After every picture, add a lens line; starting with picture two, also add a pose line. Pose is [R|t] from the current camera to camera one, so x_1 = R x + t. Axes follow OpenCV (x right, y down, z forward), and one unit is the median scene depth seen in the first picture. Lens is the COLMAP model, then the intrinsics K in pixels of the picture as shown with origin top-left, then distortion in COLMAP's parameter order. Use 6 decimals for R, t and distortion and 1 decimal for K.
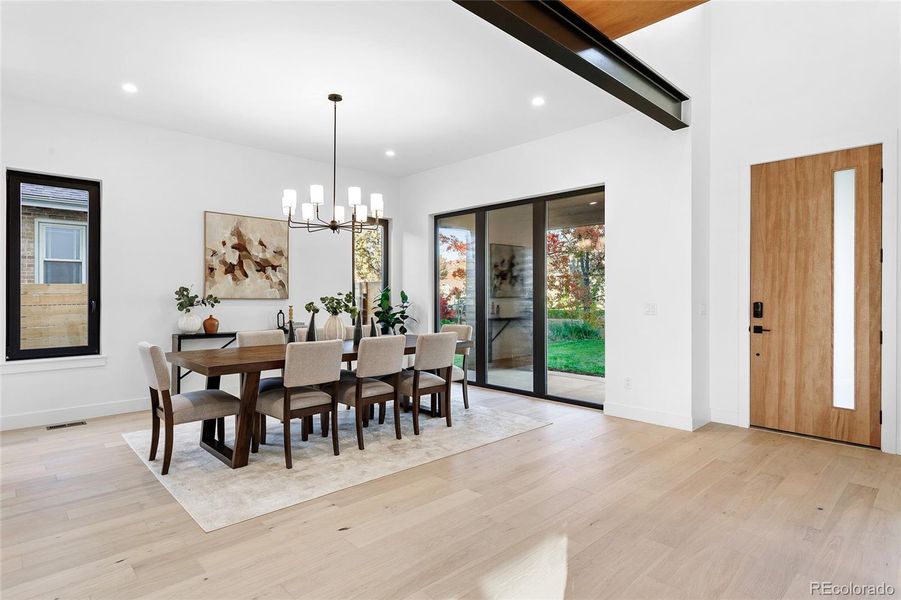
lens RADIAL K [[483.5, 0, 450.5], [0, 483.5, 300.0], [0, 0, 1]] dist [-0.001165, 0.000099]
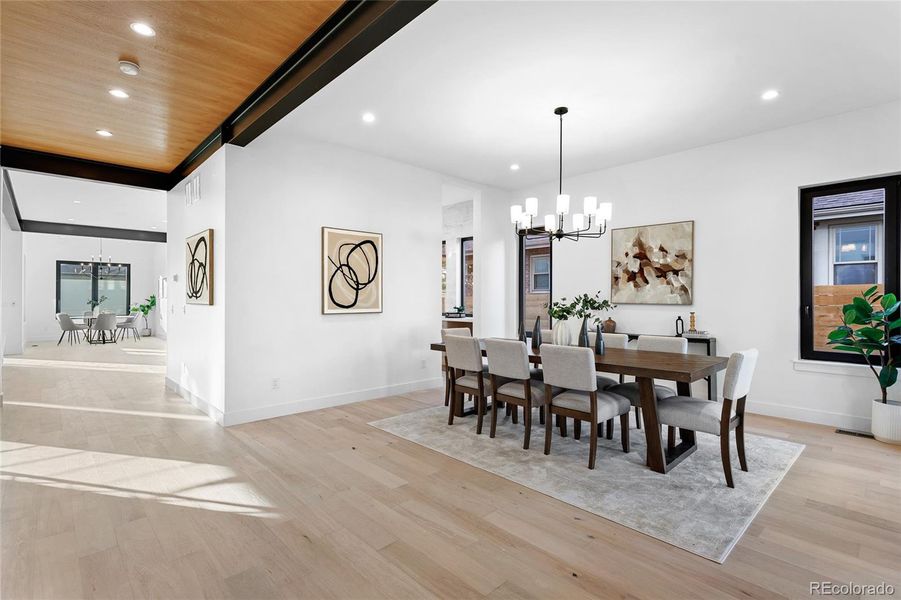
lens RADIAL K [[429.4, 0, 450.5], [0, 429.4, 300.0], [0, 0, 1]] dist [0.002434, 0.000374]
pose [[-0.005717, 0.002395, -0.999981, 0.543180], [-0.013020, 0.999912, 0.002469, -0.008397], [0.999899, 0.013034, -0.005685, 0.606775]]
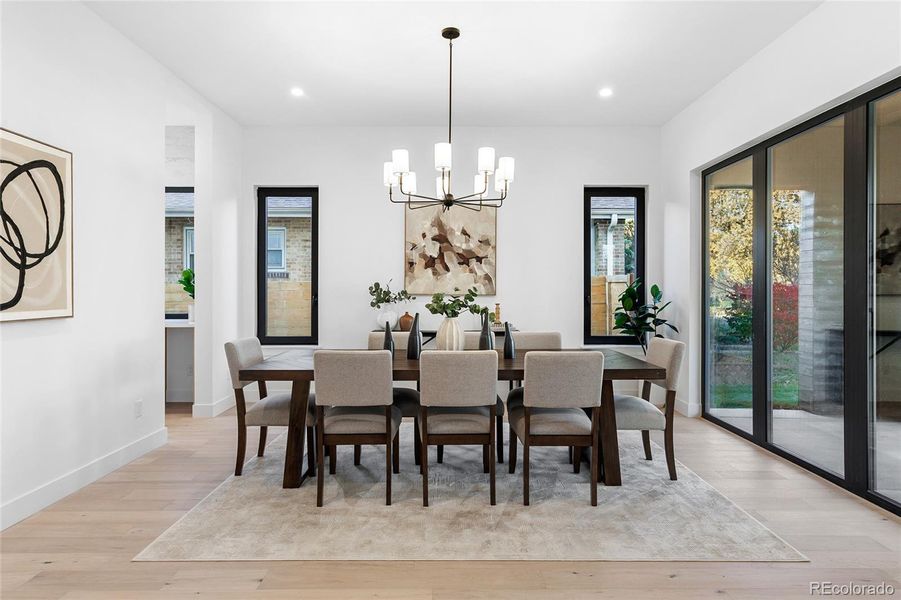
lens RADIAL K [[508.8, 0, 450.9], [0, 508.8, 291.9], [0, 0, 1]] dist [0.000911, 0.001665]
pose [[0.725811, 0.001559, -0.687892, 0.250645], [-0.007680, 0.999953, -0.005838, -0.002804], [0.687851, 0.009520, 0.725790, 0.327941]]
